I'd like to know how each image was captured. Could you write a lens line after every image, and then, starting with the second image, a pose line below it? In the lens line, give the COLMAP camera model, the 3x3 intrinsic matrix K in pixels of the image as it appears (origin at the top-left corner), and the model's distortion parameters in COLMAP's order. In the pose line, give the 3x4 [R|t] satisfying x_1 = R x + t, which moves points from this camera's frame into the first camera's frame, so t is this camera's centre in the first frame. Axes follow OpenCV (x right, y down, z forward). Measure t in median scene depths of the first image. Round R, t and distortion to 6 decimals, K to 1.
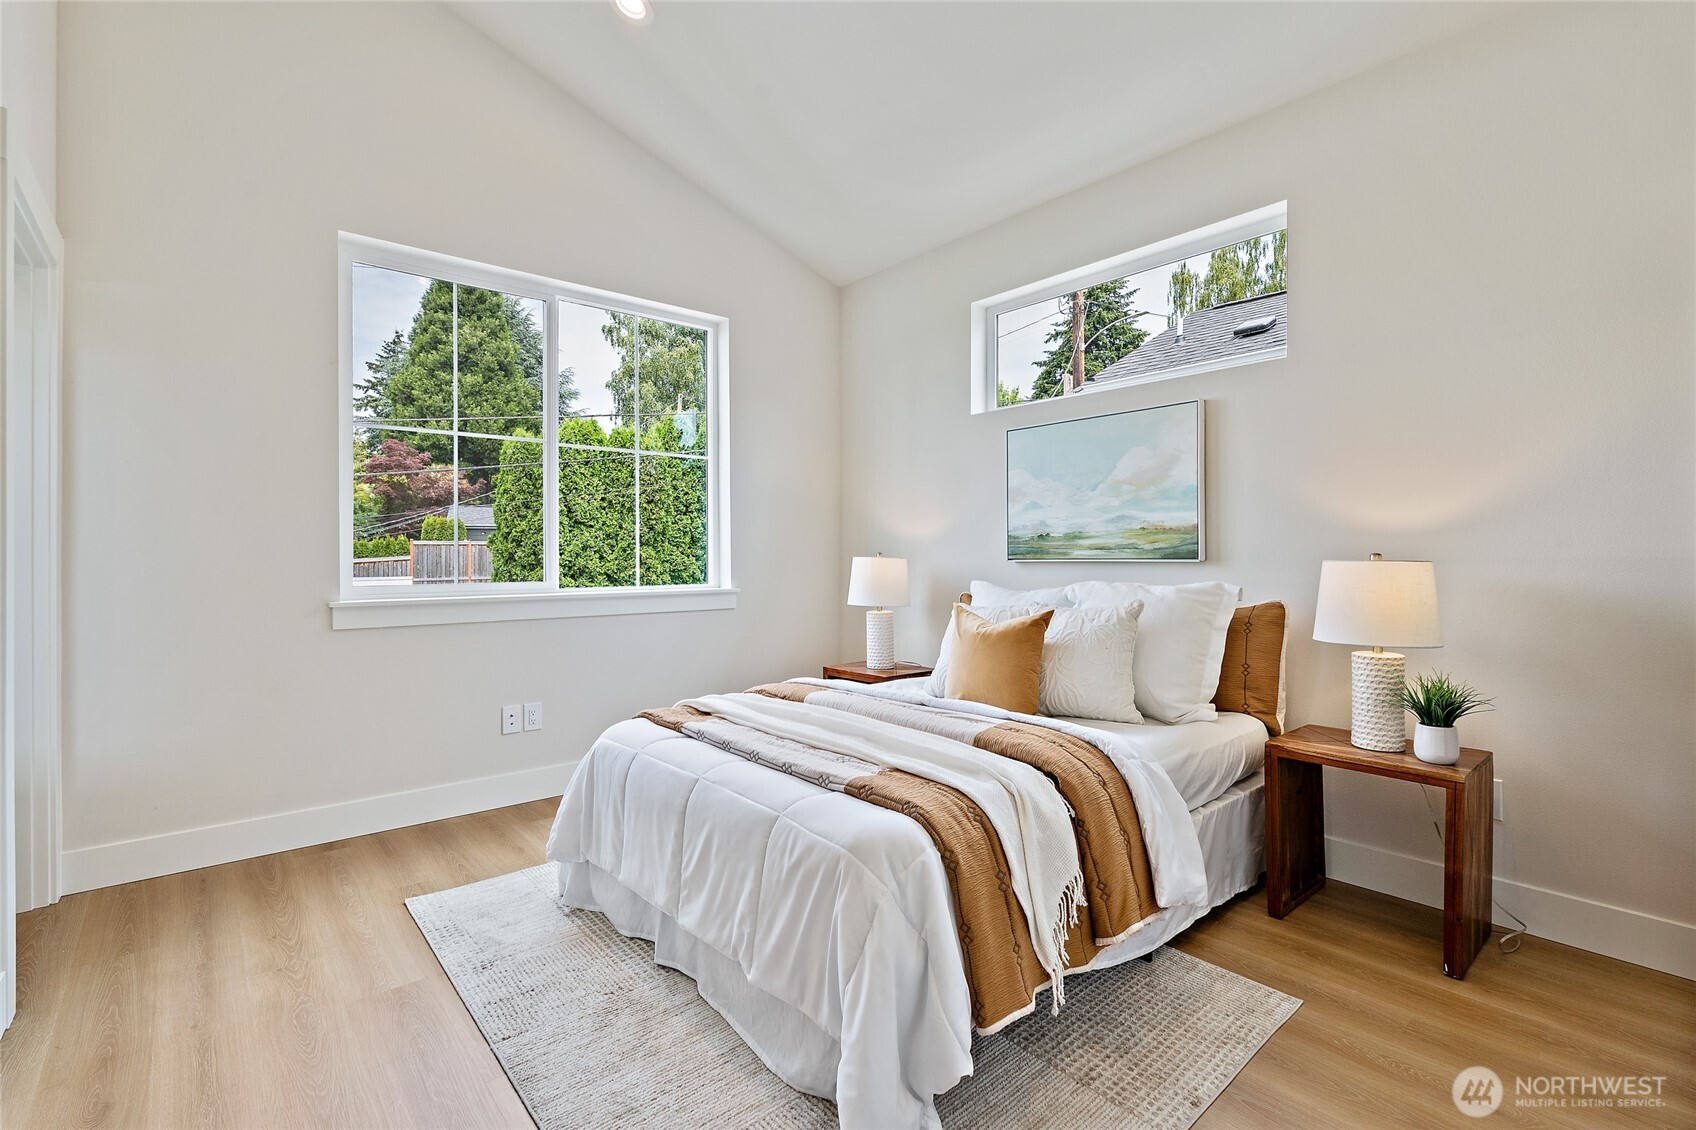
lens RADIAL K [[775.6, 0, 849.1], [0, 775.6, 551.7], [0, 0, 1]] dist [0.000263, -0.000027]
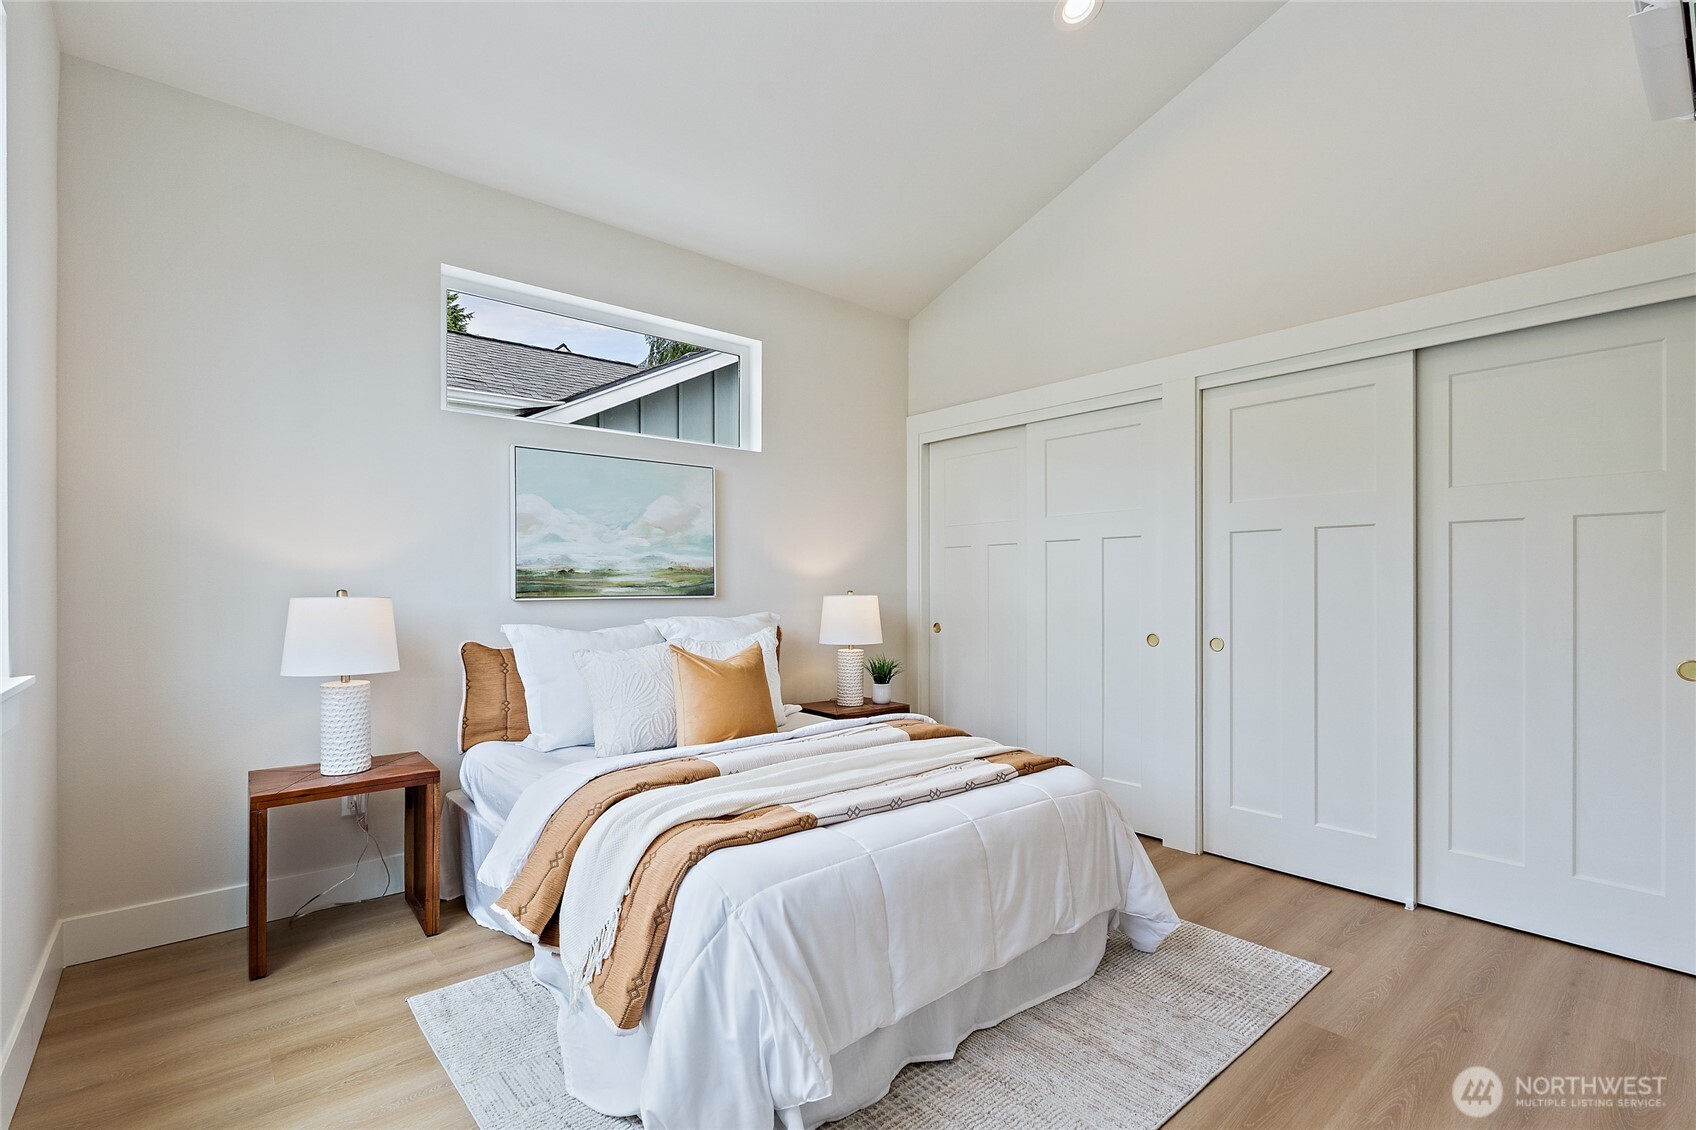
lens RADIAL K [[767.9, 0, 851.1], [0, 767.9, 587.4], [0, 0, 1]] dist [-0.000524, -0.000019]
pose [[0.000746, 0.002144, 0.999997, -0.723680], [-0.003337, 0.999992, -0.002141, -0.001003], [-0.999994, -0.003335, 0.000753, 0.717204]]
